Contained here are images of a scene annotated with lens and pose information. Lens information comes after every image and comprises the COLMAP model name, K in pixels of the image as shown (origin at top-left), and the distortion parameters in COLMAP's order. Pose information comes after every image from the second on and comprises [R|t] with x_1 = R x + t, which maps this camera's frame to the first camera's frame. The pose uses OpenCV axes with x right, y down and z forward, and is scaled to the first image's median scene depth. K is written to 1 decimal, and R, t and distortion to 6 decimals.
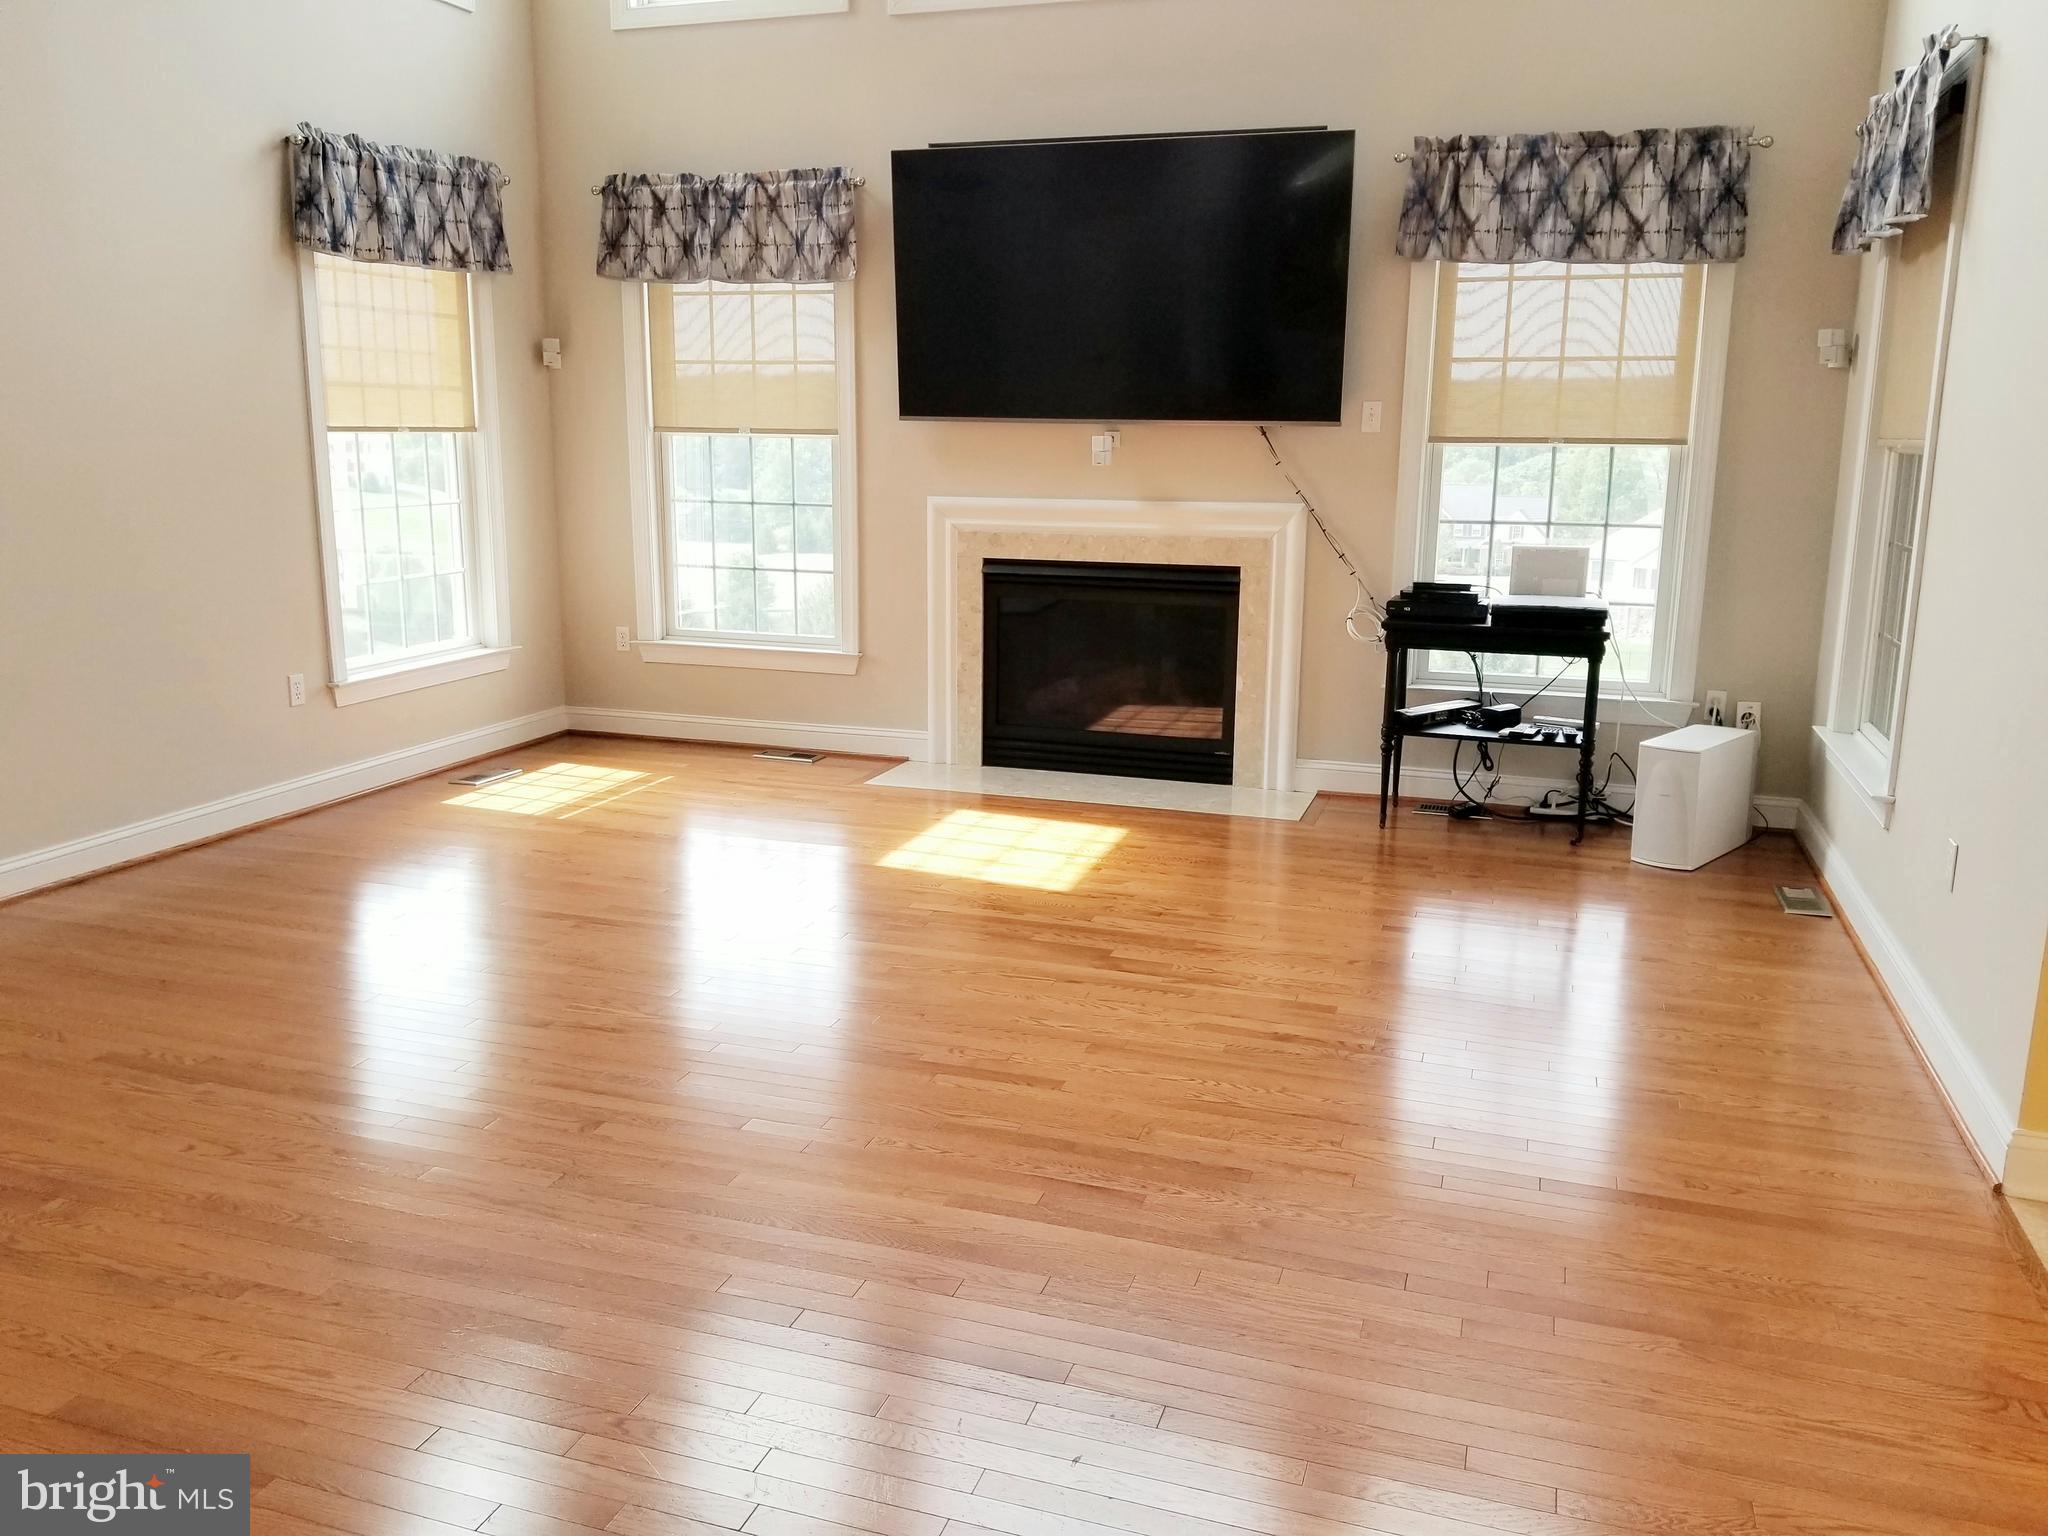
lens RADIAL K [[1596.1, 0, 1016.8], [0, 1596.1, 737.5], [0, 0, 1]] dist [0.092003, -0.129049]
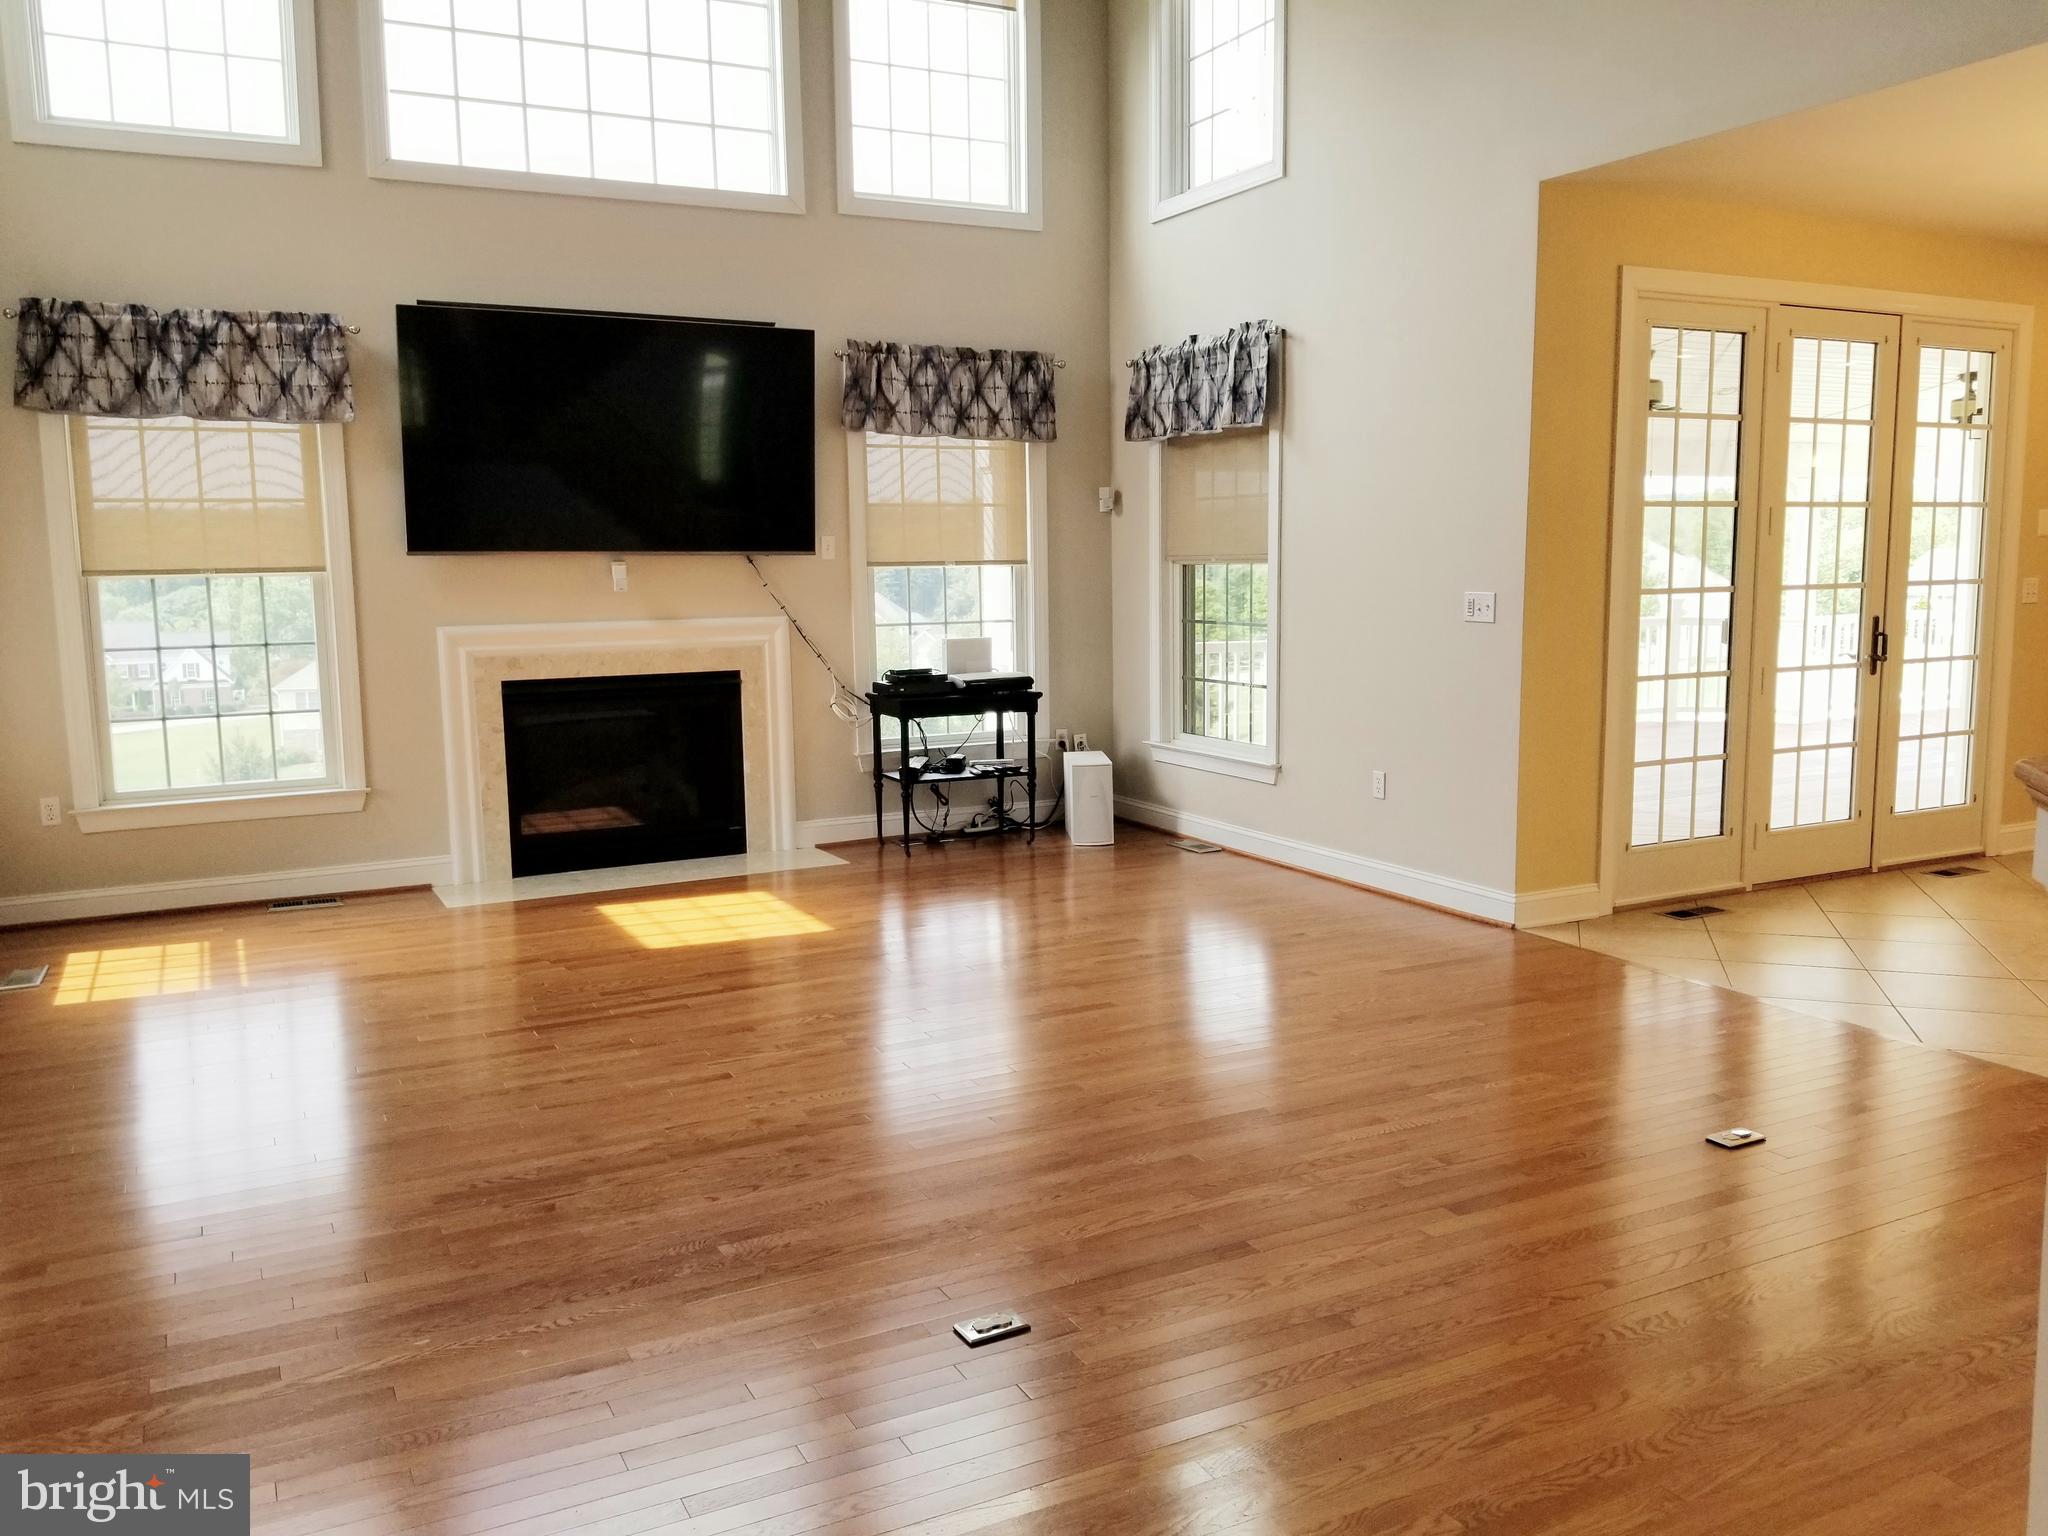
lens RADIAL K [[1596.1, 0, 1023.6], [0, 1596.1, 748.8], [0, 0, 1]] dist [0.092003, -0.129049]
pose [[0.702637, -0.105899, 0.703624, -0.590005], [0.158883, 0.987246, -0.010074, -0.002675], [-0.693583, 0.118872, 0.710501, 0.001714]]
